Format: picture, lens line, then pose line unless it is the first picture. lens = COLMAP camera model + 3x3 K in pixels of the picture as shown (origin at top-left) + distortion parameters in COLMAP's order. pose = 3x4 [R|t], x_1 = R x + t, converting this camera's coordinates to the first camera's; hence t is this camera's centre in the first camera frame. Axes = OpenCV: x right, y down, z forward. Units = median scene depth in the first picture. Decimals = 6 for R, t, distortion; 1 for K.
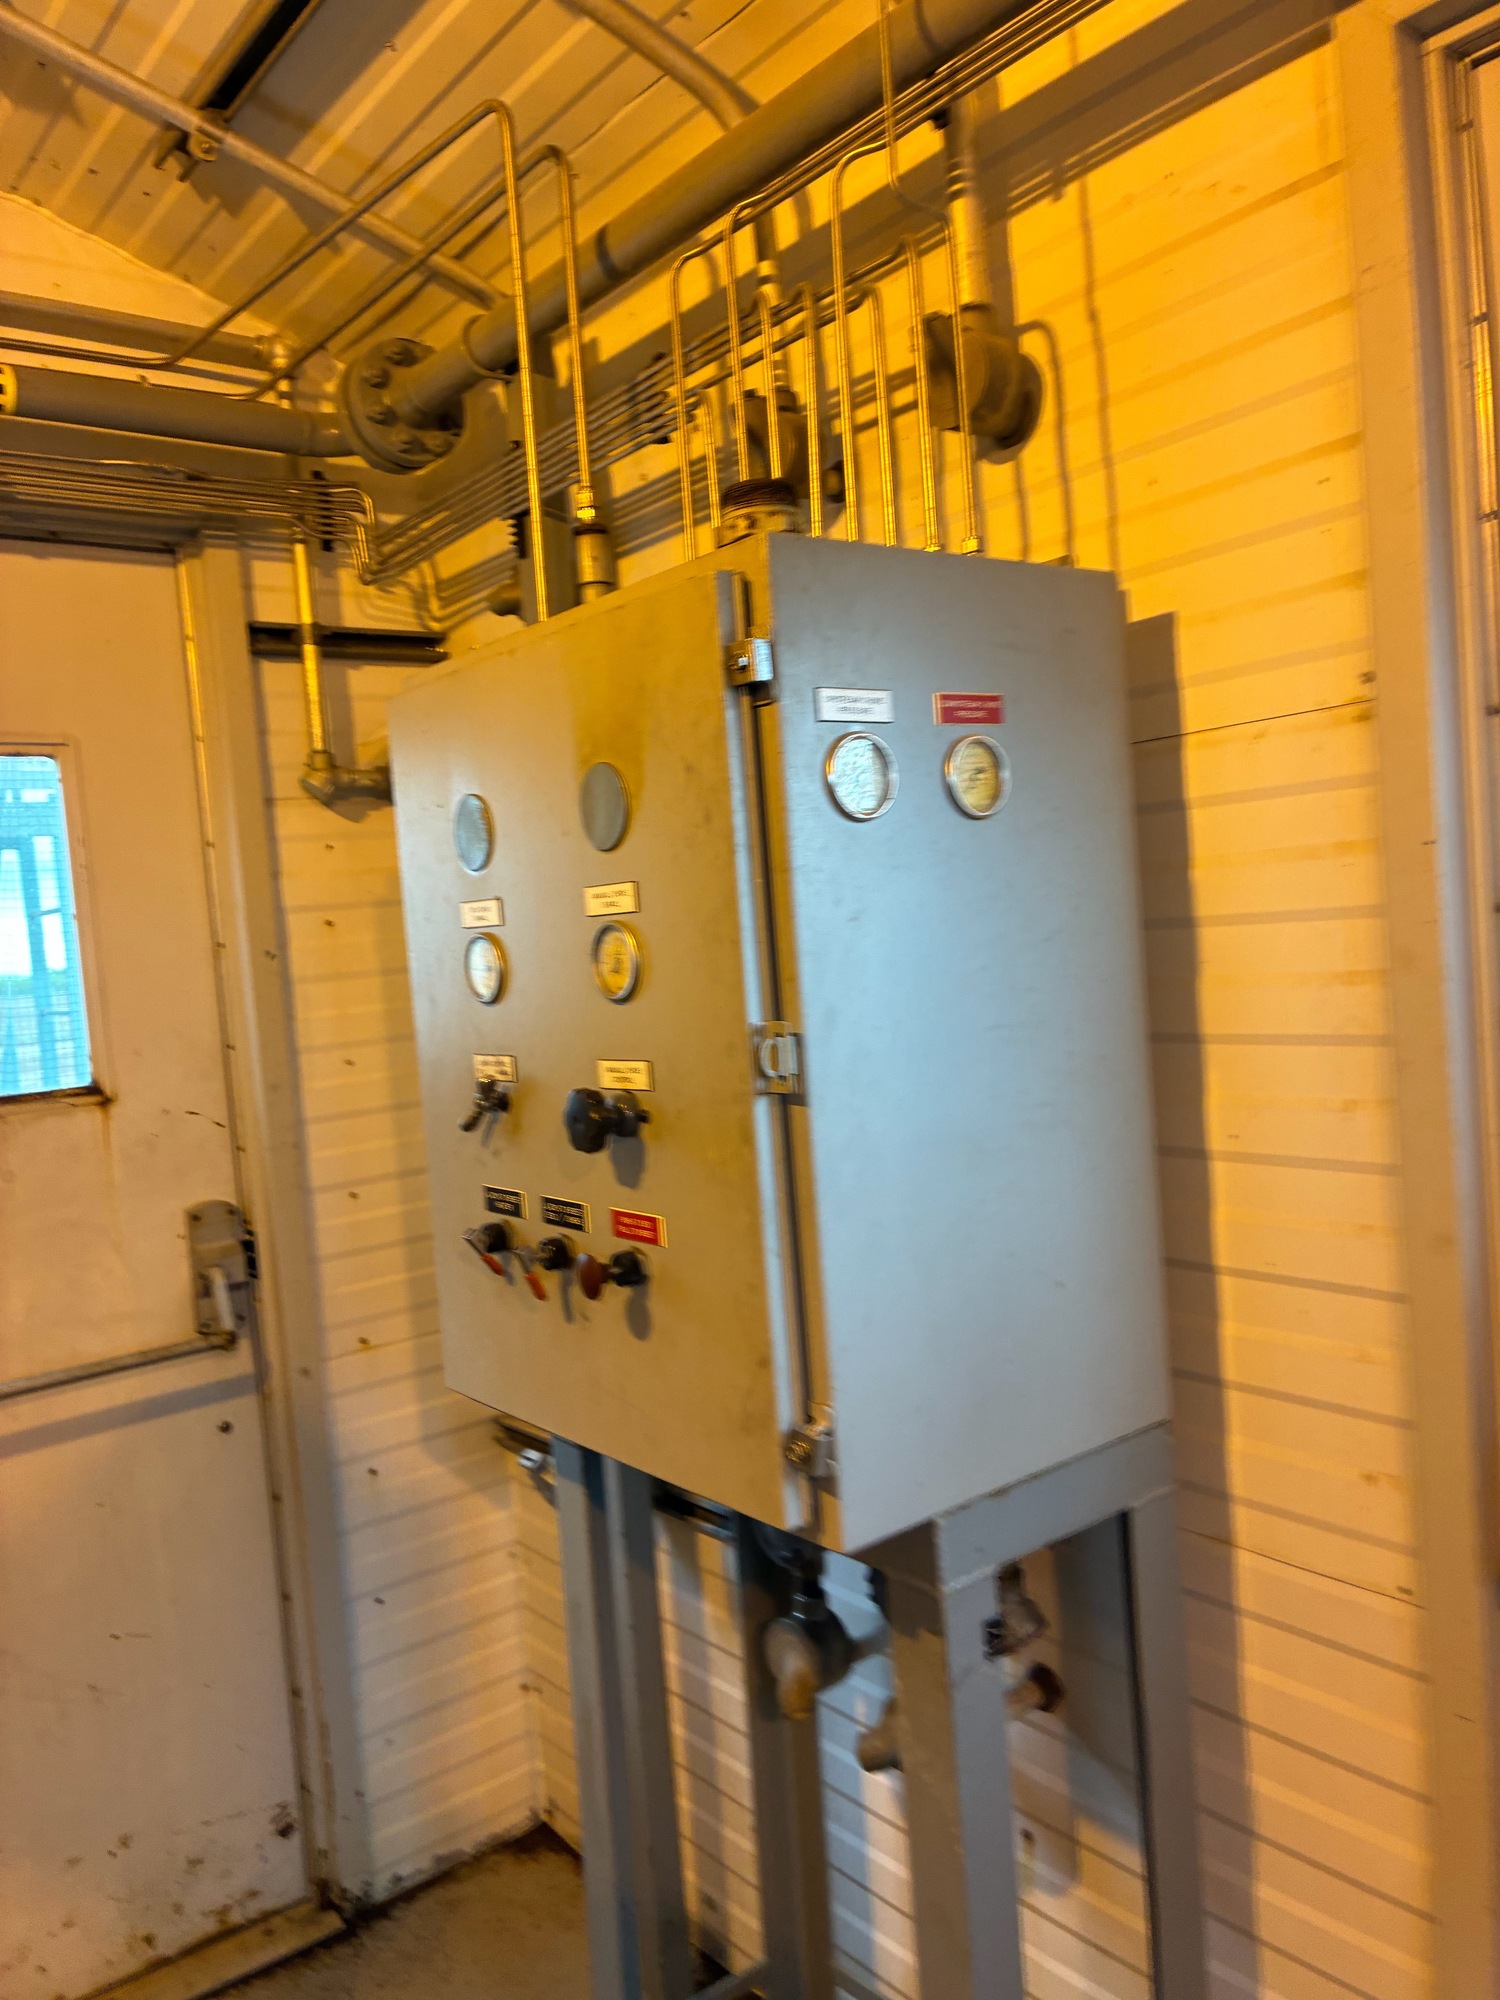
lens RADIAL K [[1473.9, 0, 679.6], [0, 1473.9, 1059.0], [0, 0, 1]] dist [0.051520, -0.066657]
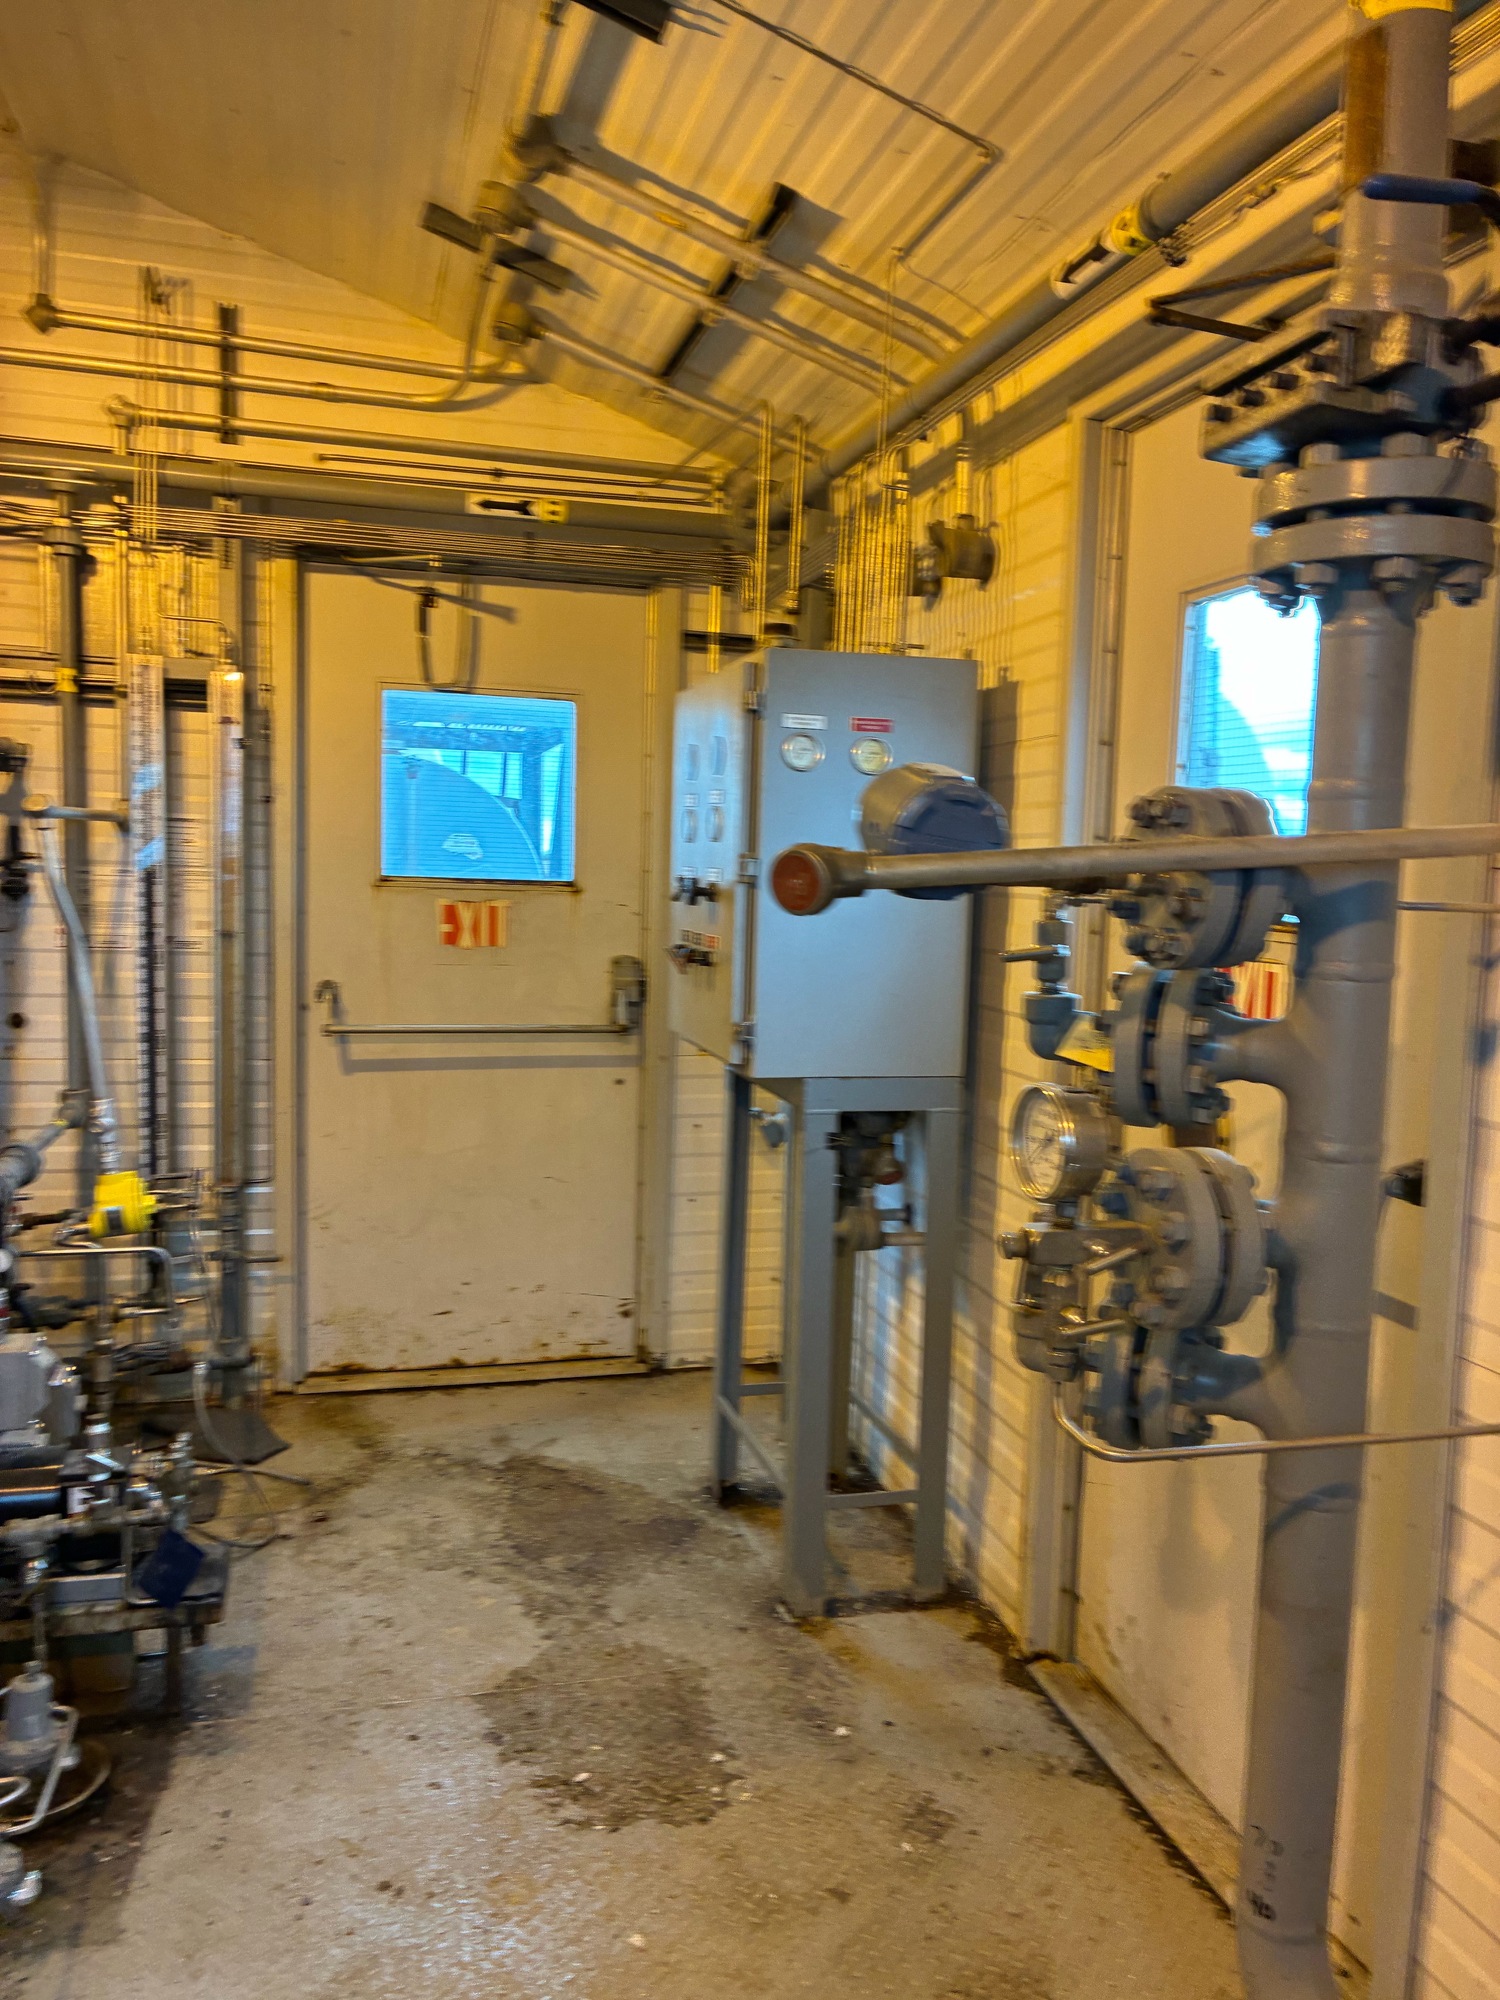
lens RADIAL K [[1473.9, 0, 760.3], [0, 1473.9, 1032.0], [0, 0, 1]] dist [0.051520, -0.066657]
pose [[0.925935, 0.141448, -0.350195, 0.479404], [-0.127198, 0.989843, 0.063493, 0.054840], [0.355619, -0.014246, 0.934522, -0.619558]]
